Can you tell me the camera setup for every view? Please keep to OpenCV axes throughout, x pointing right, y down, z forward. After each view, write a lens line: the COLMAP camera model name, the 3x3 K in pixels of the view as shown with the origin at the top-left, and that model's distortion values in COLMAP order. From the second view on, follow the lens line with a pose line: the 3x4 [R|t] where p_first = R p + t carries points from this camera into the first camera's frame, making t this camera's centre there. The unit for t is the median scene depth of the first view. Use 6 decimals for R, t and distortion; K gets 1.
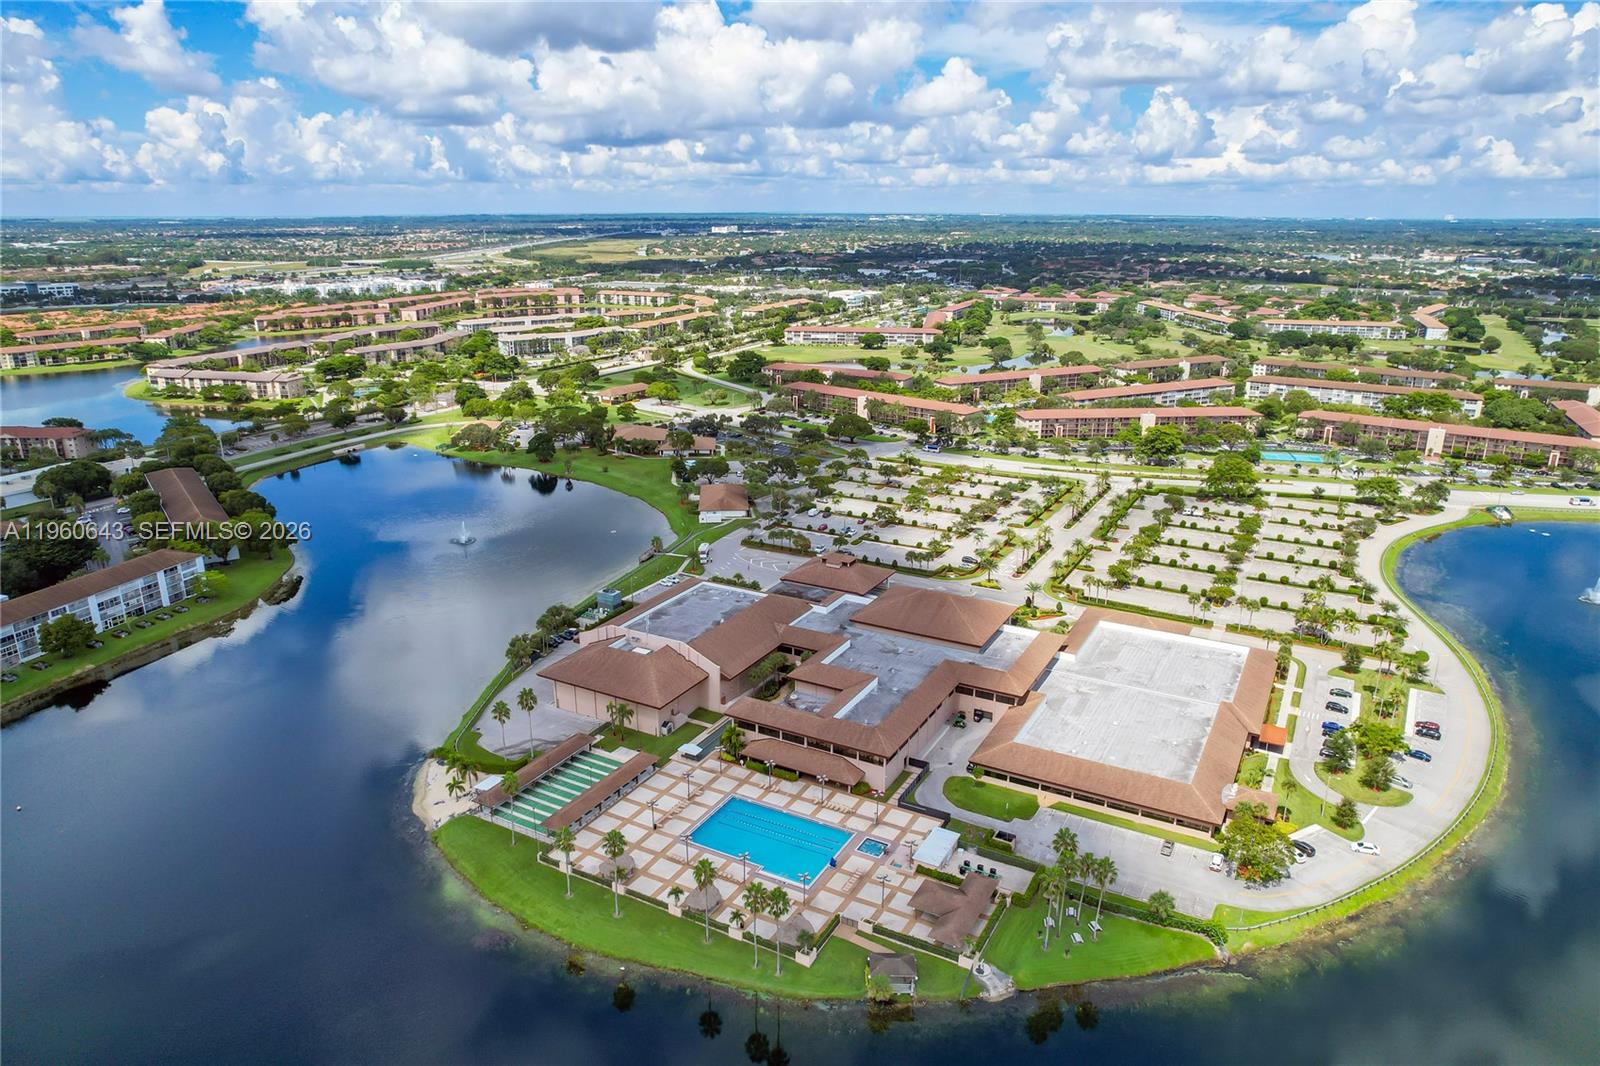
lens RADIAL K [[1057.7, 0, 800.0], [0, 1057.7, 533.0], [0, 0, 1]] dist [-0.067453, 0.069860]
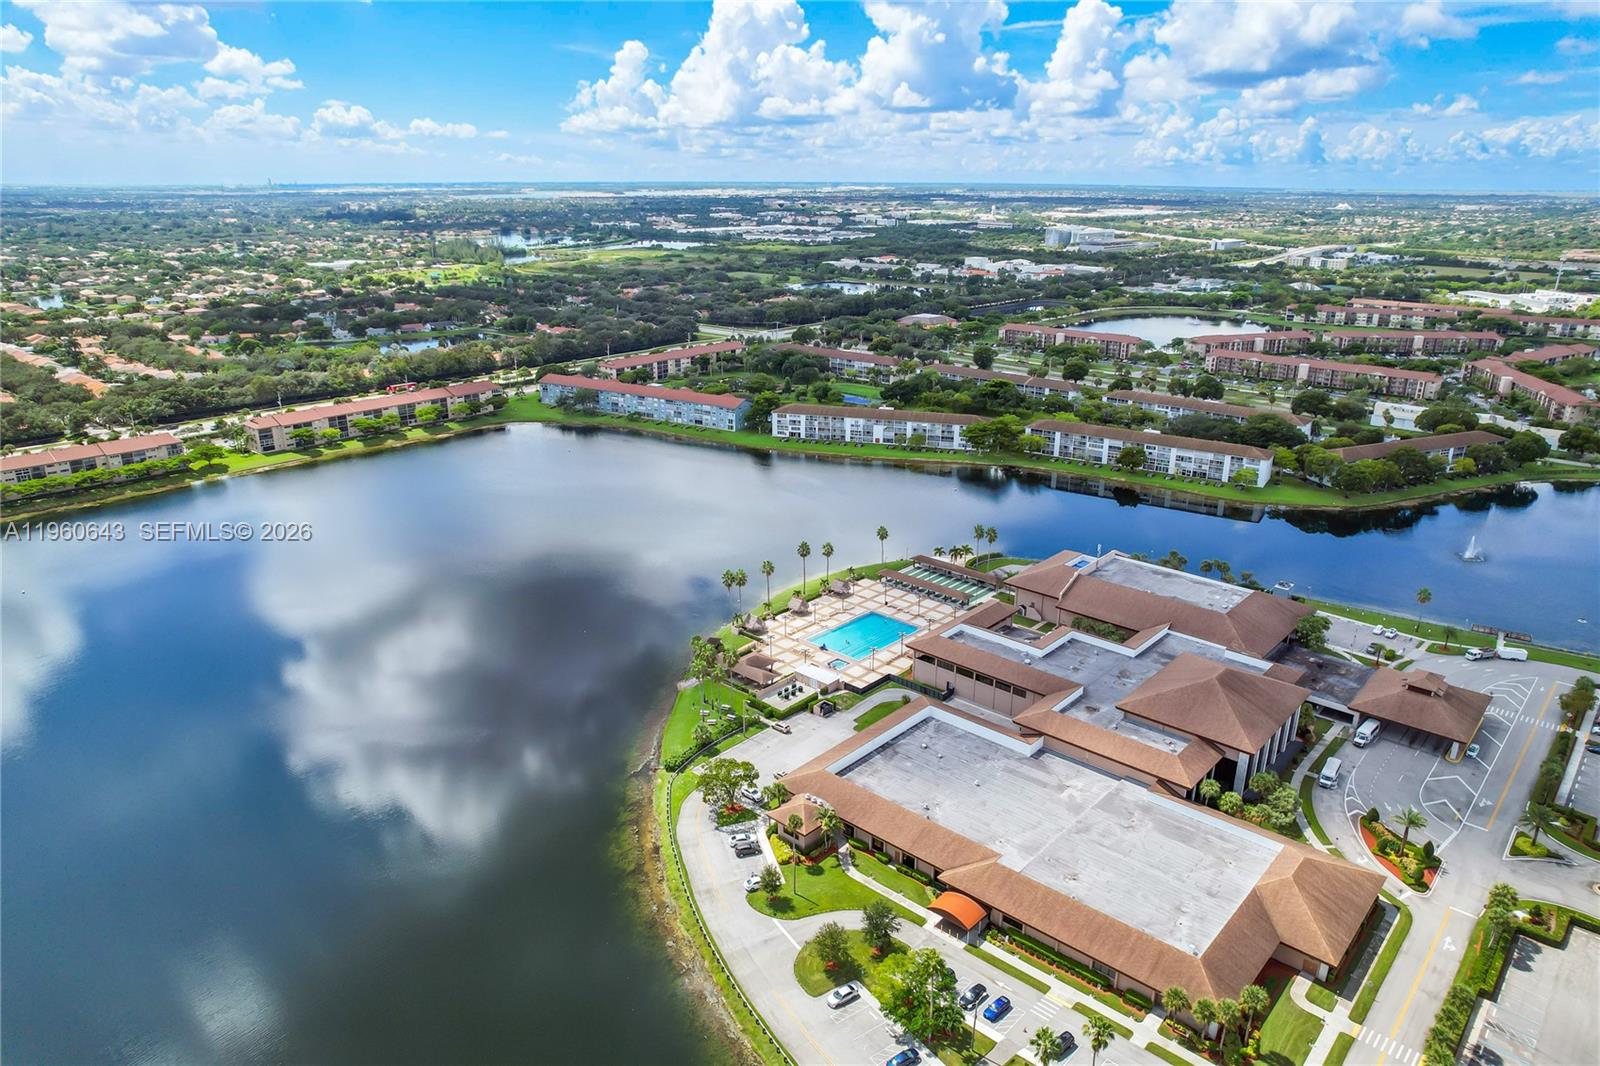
lens RADIAL K [[1056.9, 0, 800.0], [0, 1056.9, 533.0], [0, 0, 1]] dist [-0.052709, -0.000800]
pose [[-0.237697, 0.309451, -0.920728, 0.859771], [-0.298641, 0.878700, 0.372424, -0.229373], [0.924291, 0.363491, -0.116449, 0.703523]]
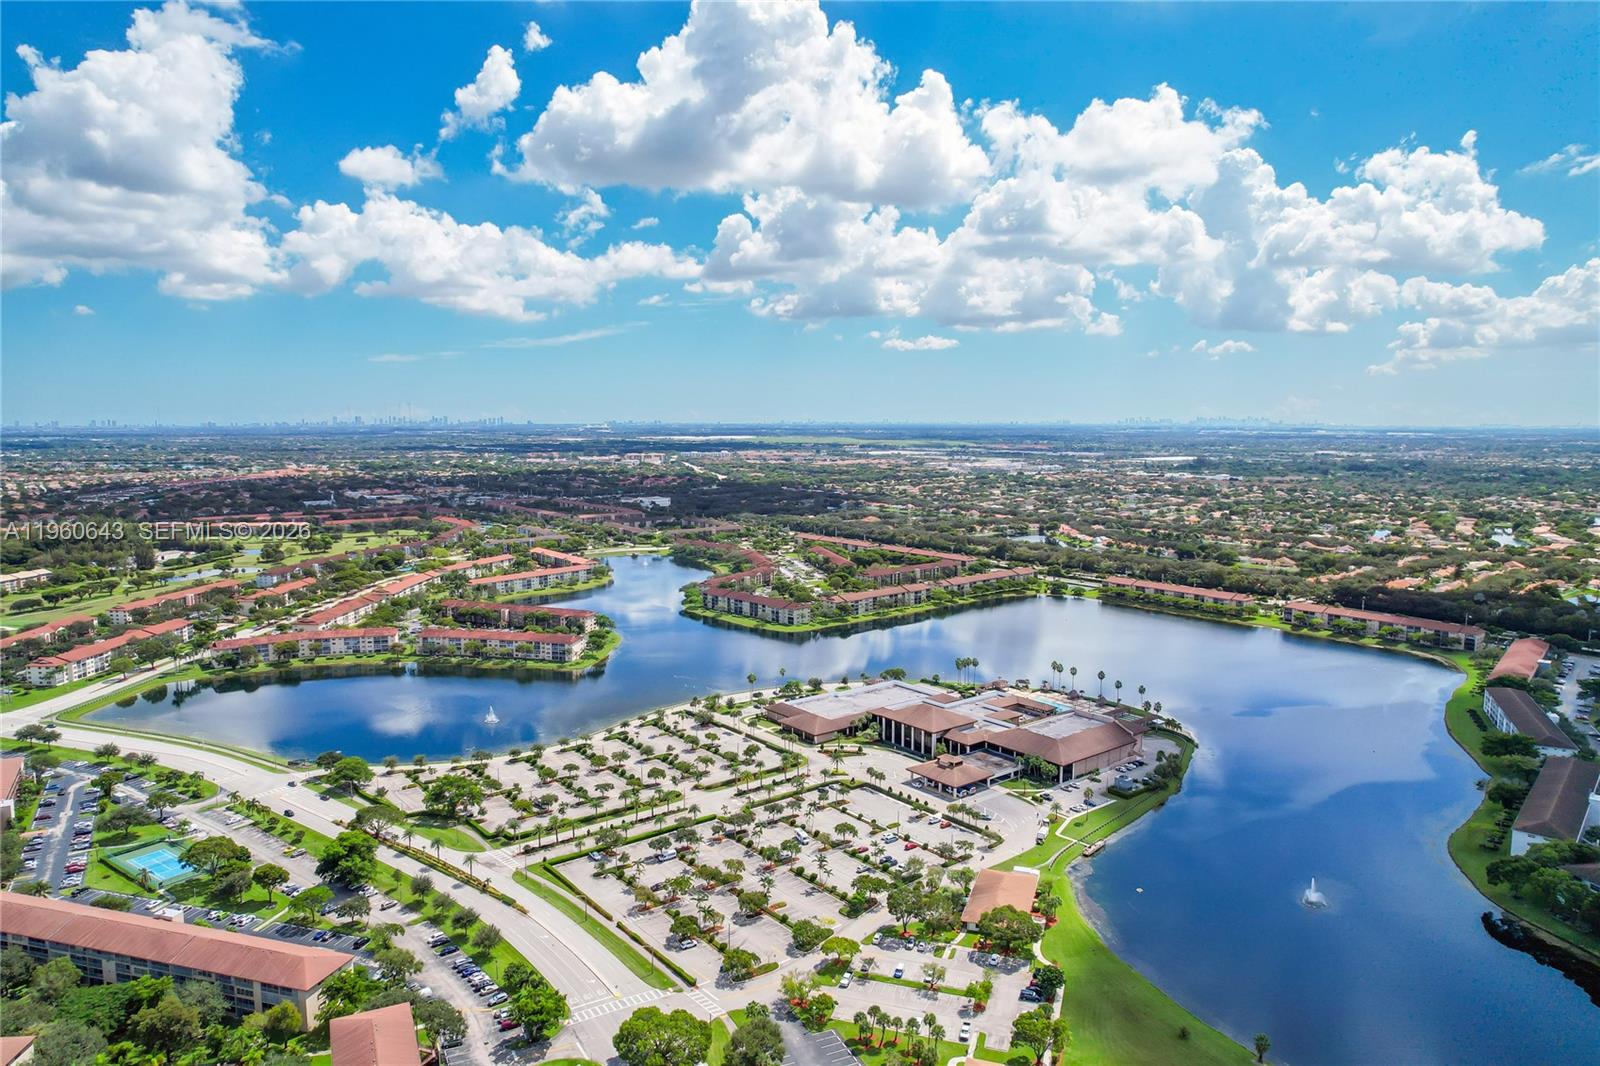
lens RADIAL K [[1057.7, 0, 800.0], [0, 1057.7, 533.0], [0, 0, 1]] dist [-0.067453, 0.069860]
pose [[-0.914116, -0.046074, 0.402826, -0.349114], [0.121520, 0.916716, 0.380611, -0.848359], [-0.386813, 0.396875, -0.832386, 2.275904]]
